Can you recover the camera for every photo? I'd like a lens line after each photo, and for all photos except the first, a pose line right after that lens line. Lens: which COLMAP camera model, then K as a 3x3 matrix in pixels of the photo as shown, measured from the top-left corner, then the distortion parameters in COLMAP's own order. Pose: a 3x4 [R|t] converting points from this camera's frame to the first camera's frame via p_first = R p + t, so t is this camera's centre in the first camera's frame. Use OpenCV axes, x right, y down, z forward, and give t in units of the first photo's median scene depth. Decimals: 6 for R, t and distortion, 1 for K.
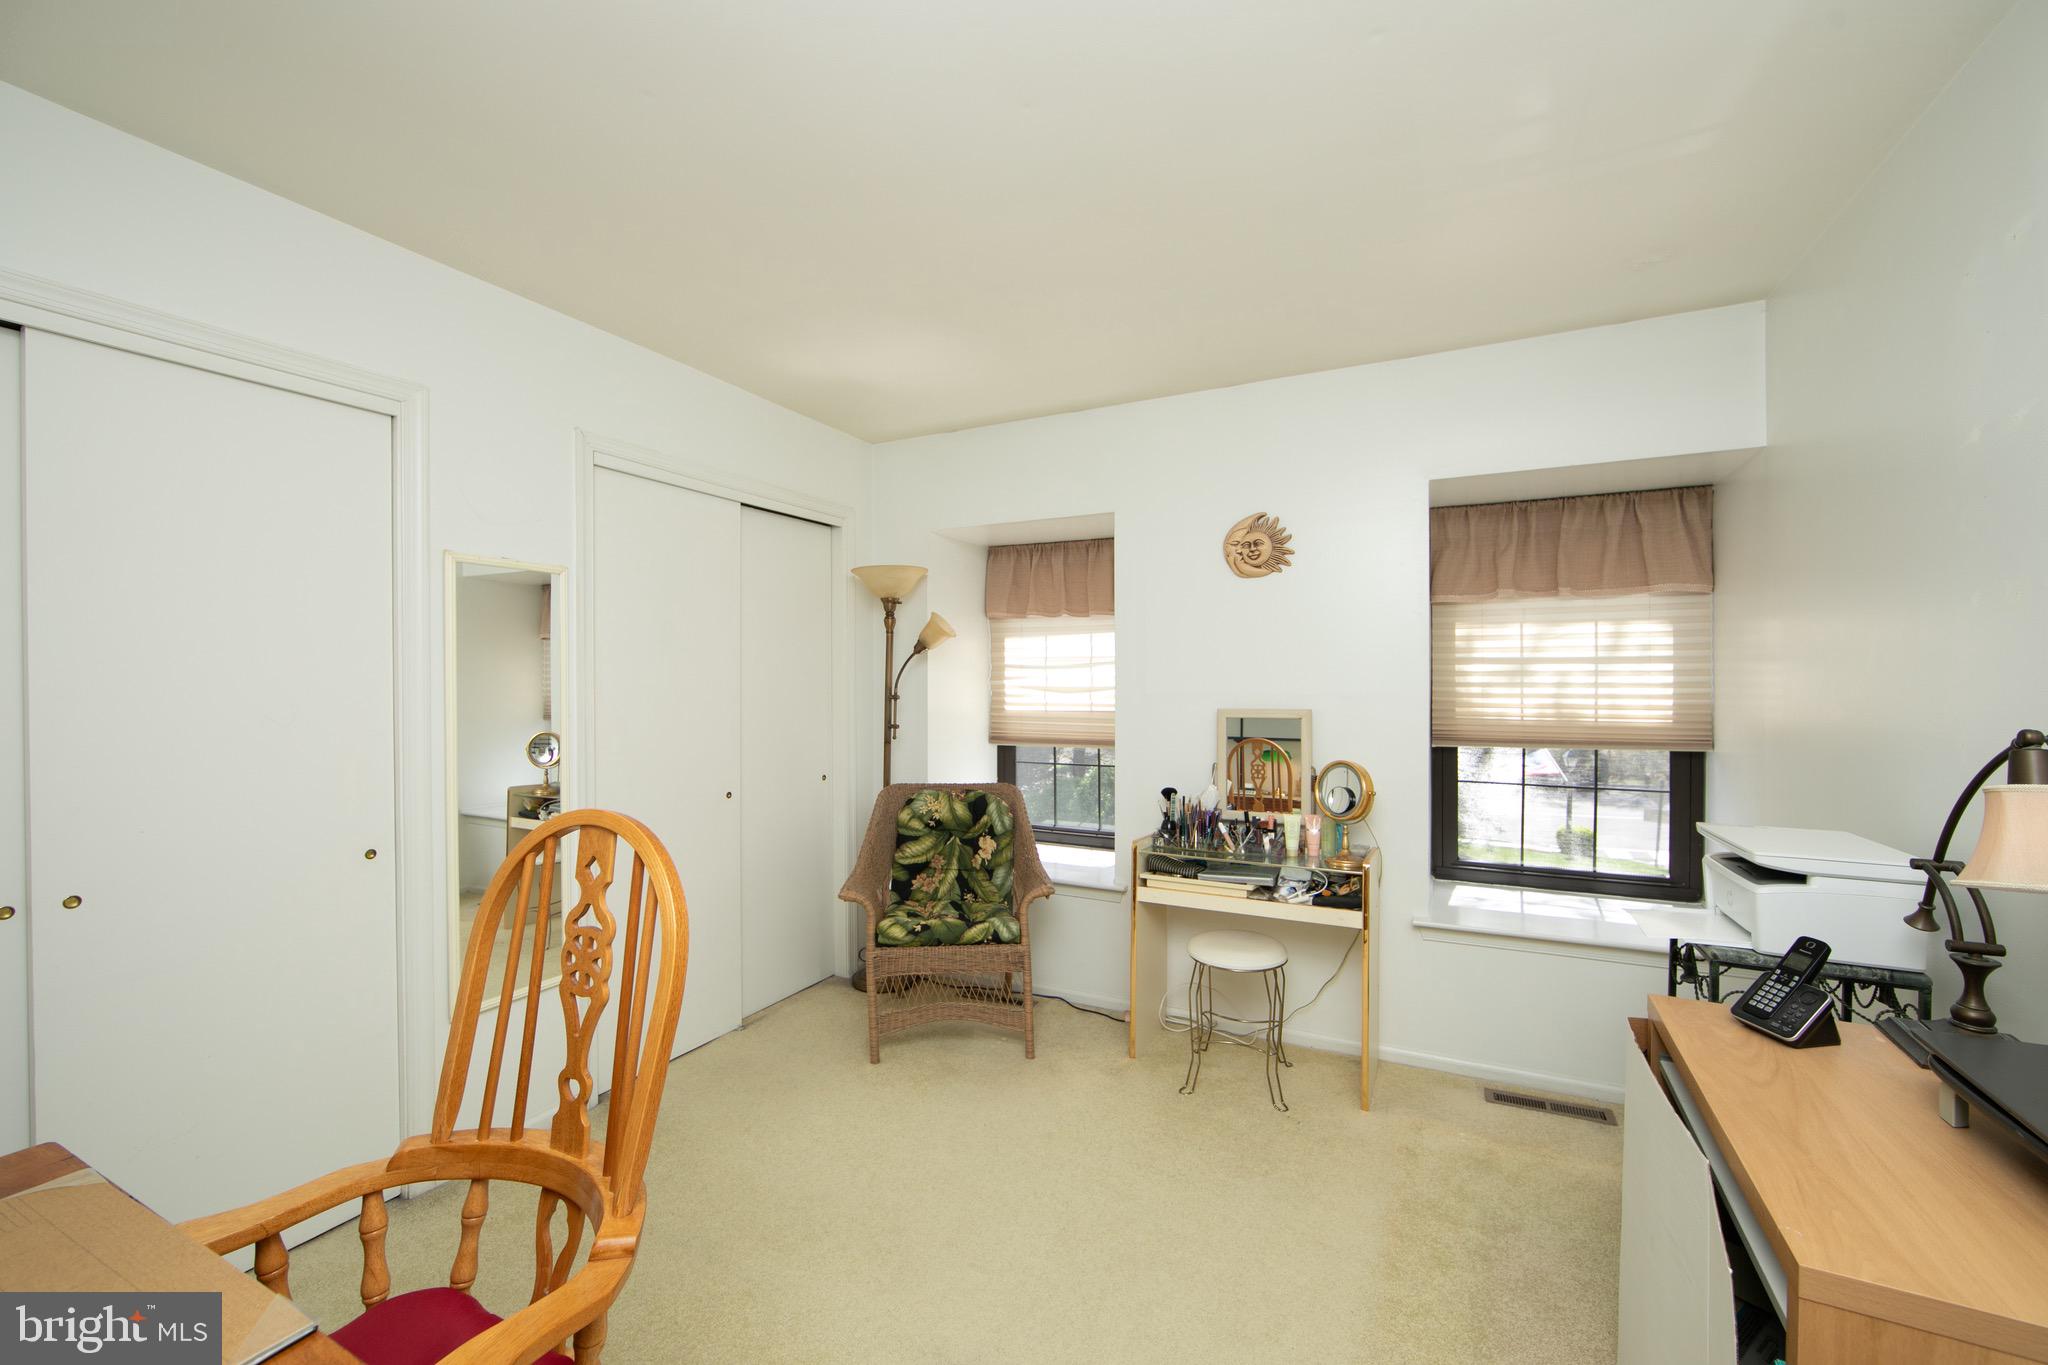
lens RADIAL K [[827.2, 0, 1031.6], [0, 827.2, 683.4], [0, 0, 1]] dist [0.002874, -0.000747]
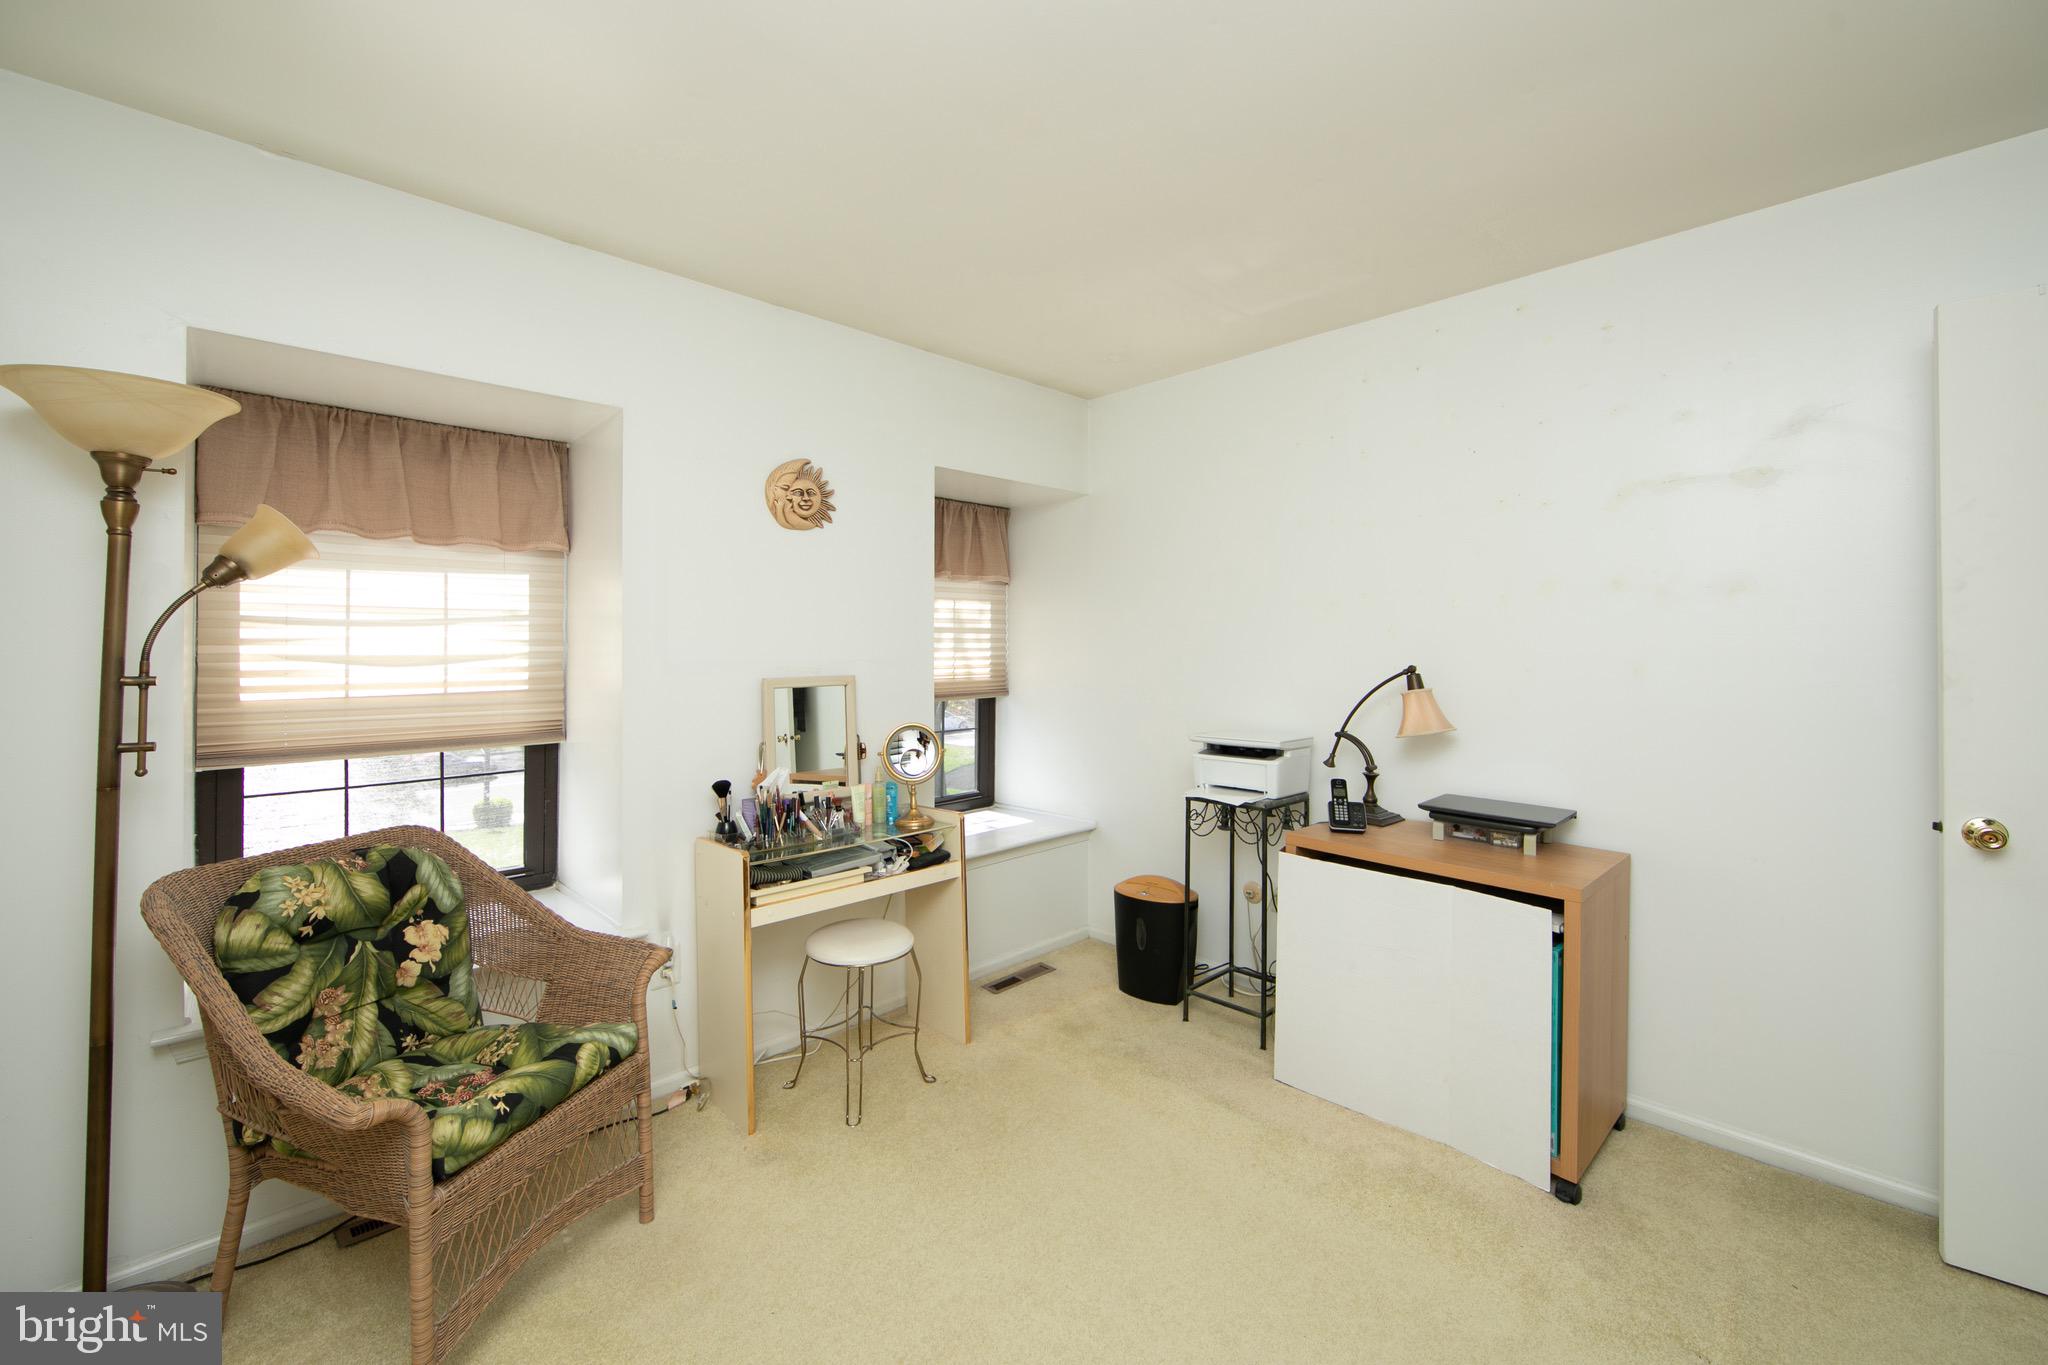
lens RADIAL K [[827.2, 0, 1050.7], [0, 827.2, 646.5], [0, 0, 1]] dist [0.002874, -0.000747]
pose [[0.332169, 0.001948, 0.943218, -0.446085], [0.005989, 0.999973, -0.004175, 0.003040], [-0.943201, 0.007036, 0.332148, 0.414558]]
